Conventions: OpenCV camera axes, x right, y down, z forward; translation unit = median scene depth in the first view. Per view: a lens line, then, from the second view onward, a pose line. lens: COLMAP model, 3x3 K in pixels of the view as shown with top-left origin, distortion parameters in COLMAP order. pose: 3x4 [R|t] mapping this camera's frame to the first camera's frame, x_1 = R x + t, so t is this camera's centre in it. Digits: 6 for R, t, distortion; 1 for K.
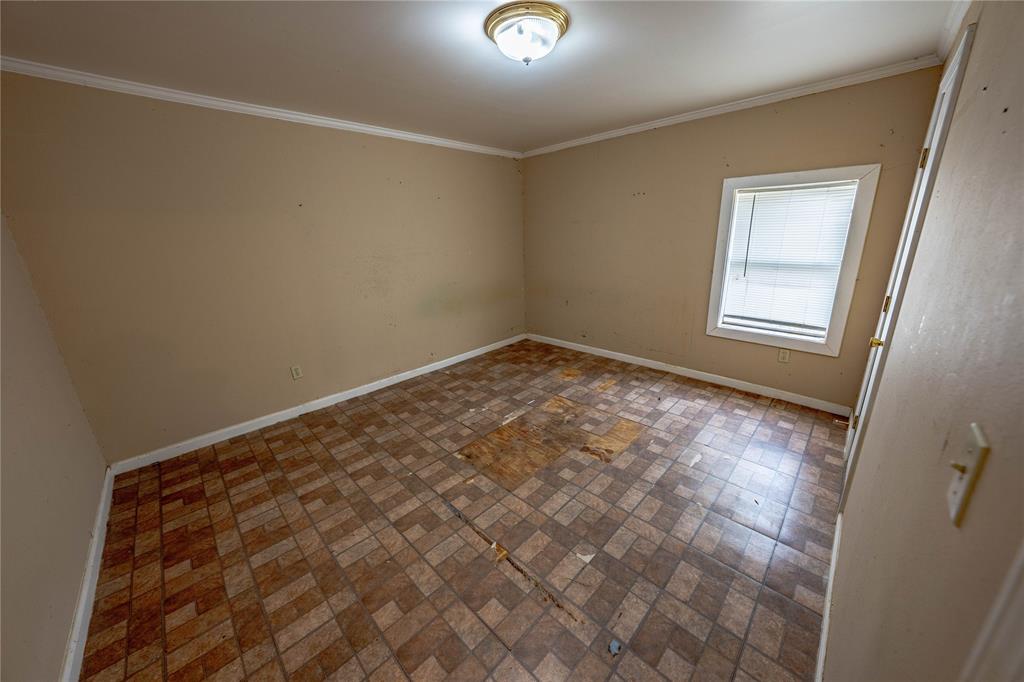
lens RADIAL K [[350.3, 0, 513.2], [0, 350.3, 337.5], [0, 0, 1]] dist [-0.026867, 0.003928]
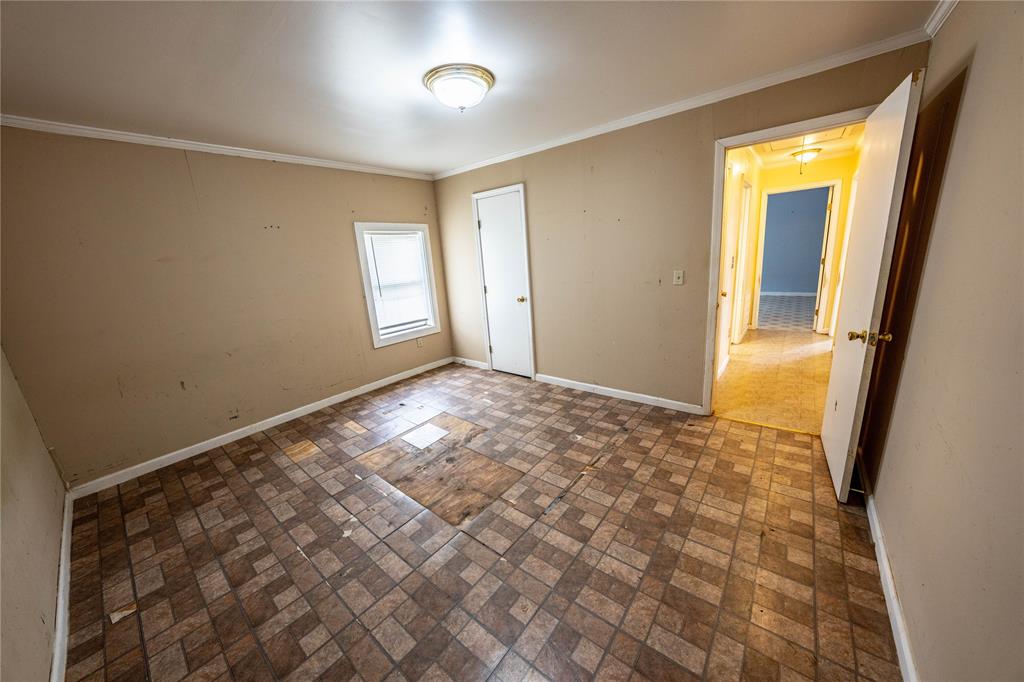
lens RADIAL K [[350.3, 0, 513.2], [0, 350.3, 337.5], [0, 0, 1]] dist [-0.026867, 0.003928]
pose [[-0.092737, -0.199709, 0.975457, -0.741061], [0.347776, 0.911480, 0.219673, -0.161182], [-0.932980, 0.359612, -0.015074, 0.649134]]
